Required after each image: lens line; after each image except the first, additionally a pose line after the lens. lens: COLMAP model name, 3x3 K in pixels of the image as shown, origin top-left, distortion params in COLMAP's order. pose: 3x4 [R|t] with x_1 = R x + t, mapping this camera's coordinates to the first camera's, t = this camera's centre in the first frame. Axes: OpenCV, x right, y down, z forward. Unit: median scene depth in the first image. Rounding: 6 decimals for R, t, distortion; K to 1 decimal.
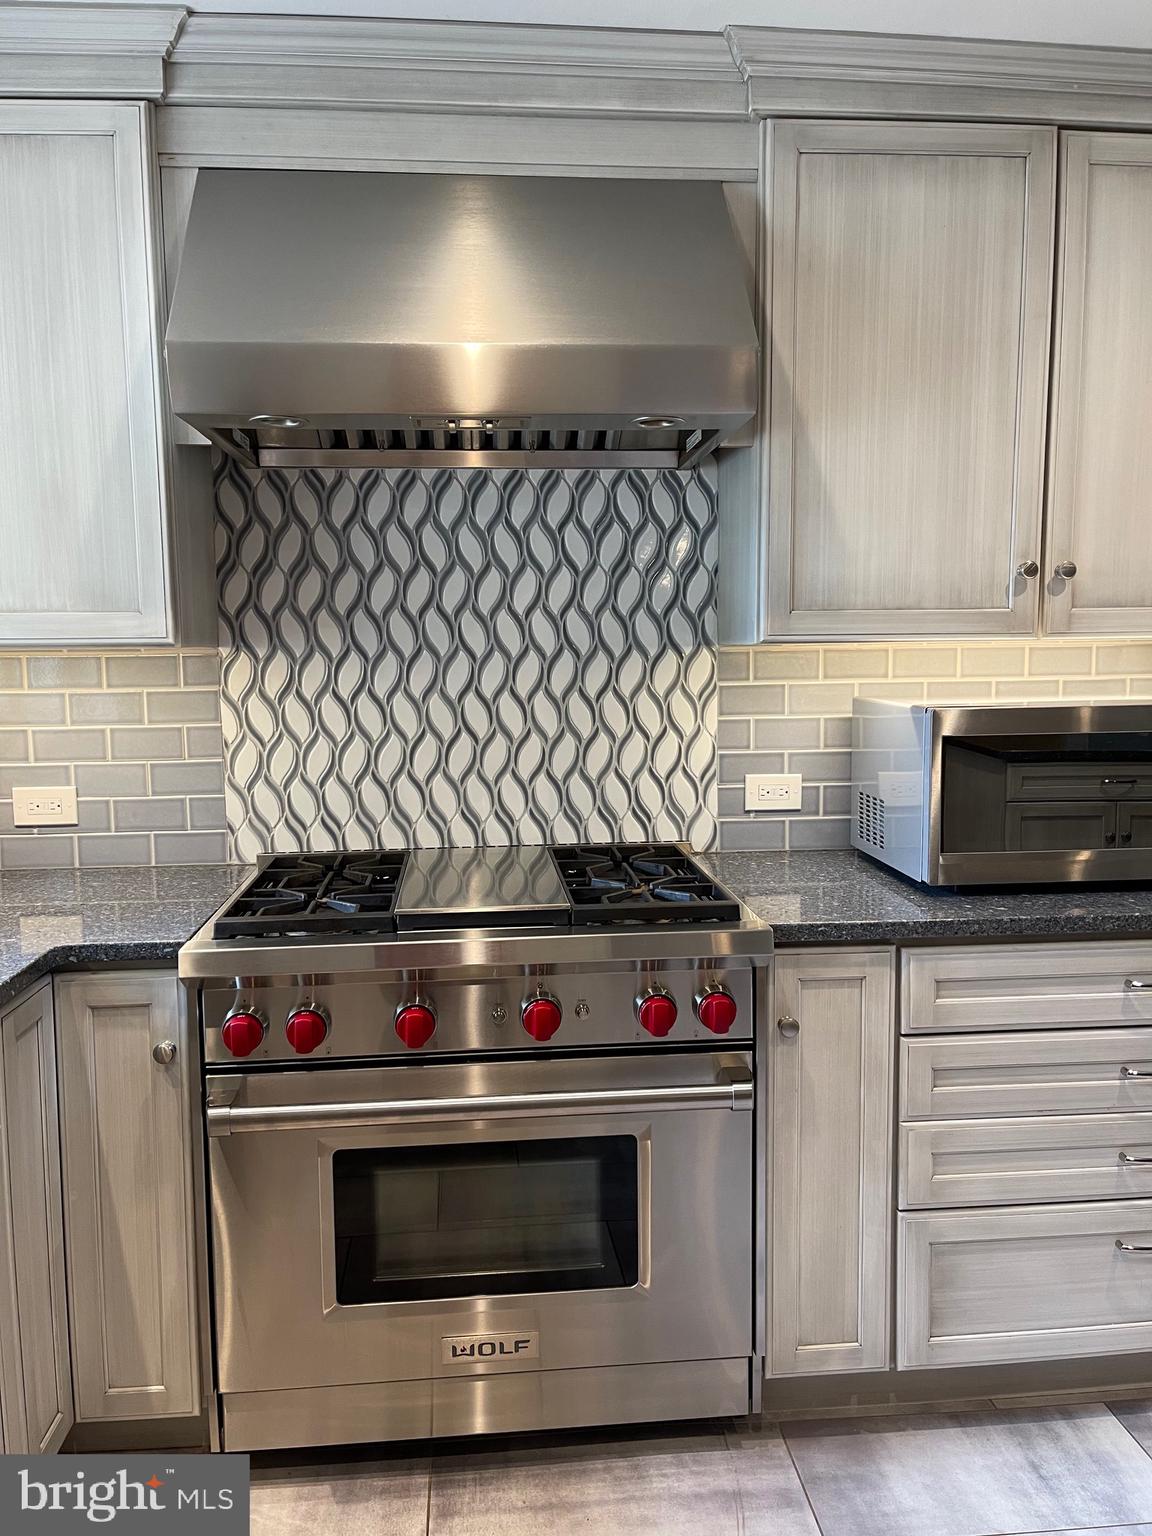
lens RADIAL K [[1165.1, 0, 574.1], [0, 1165.1, 765.1], [0, 0, 1]] dist [0.002053, -0.010103]
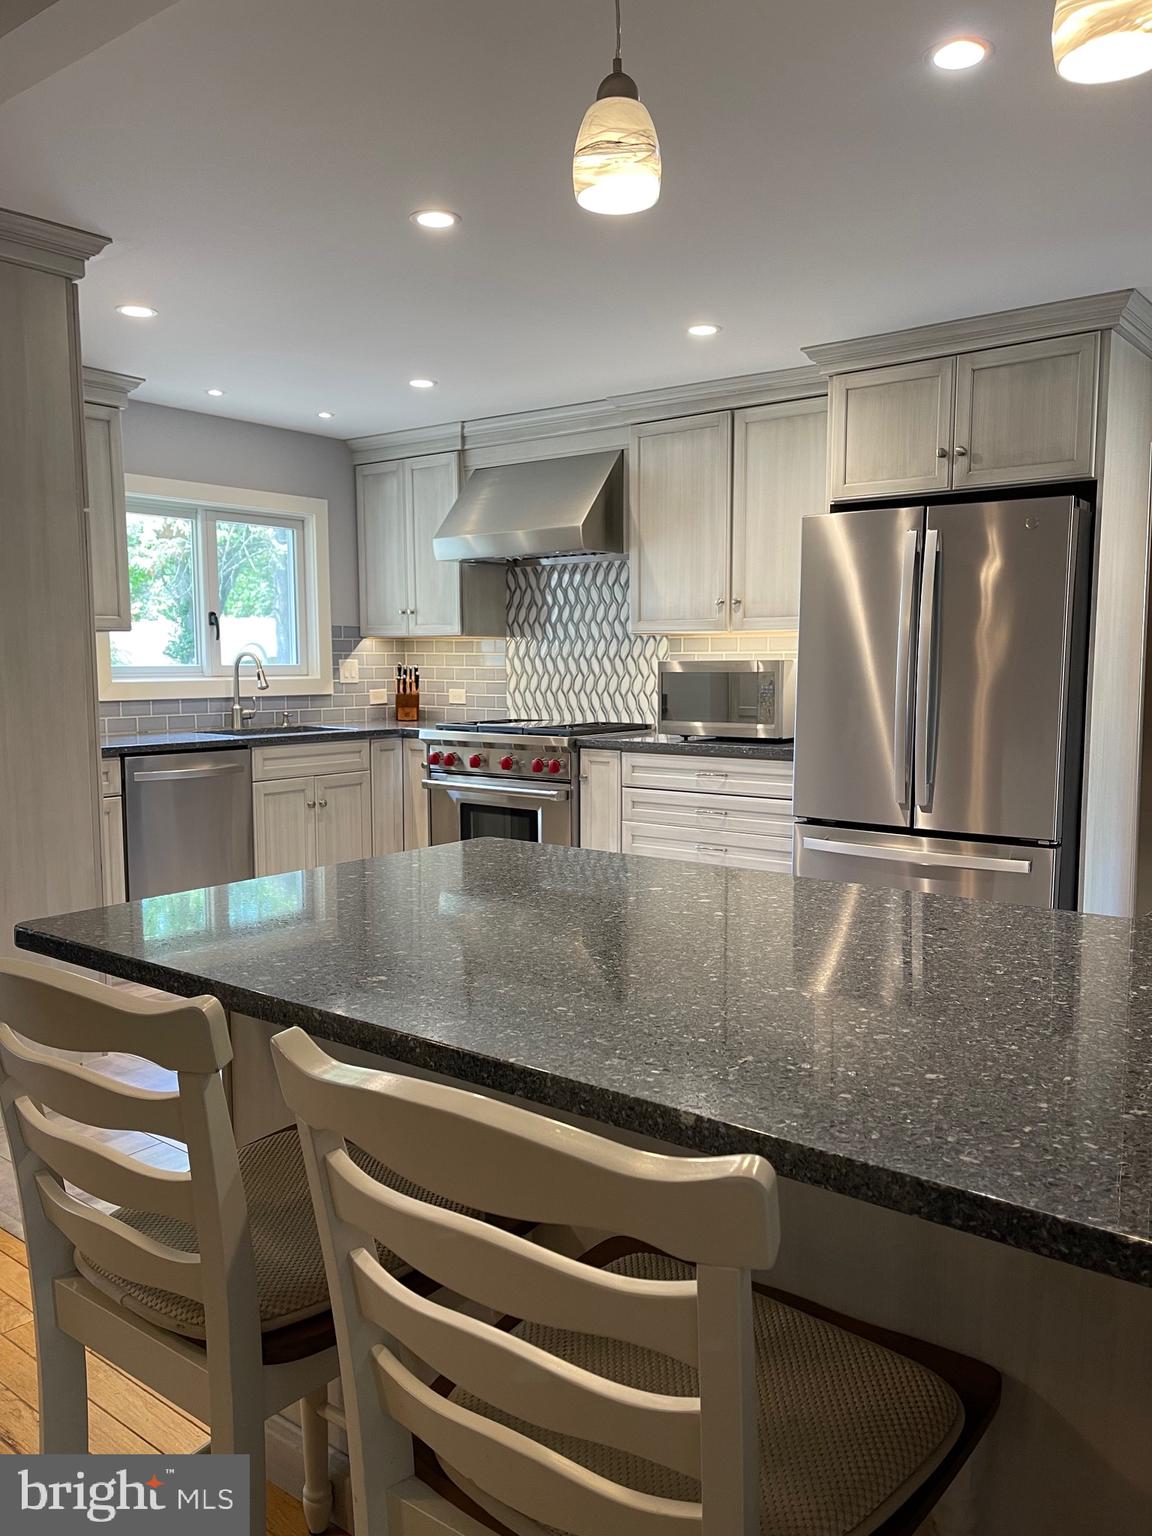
lens RADIAL K [[1165.1, 0, 578.3], [0, 1165.1, 772.6], [0, 0, 1]] dist [0.002053, -0.010103]
pose [[0.732219, 0.075962, -0.676820, 1.575526], [-0.071042, 0.996858, 0.035024, 0.095060], [0.677354, 0.022438, 0.735315, -0.776221]]
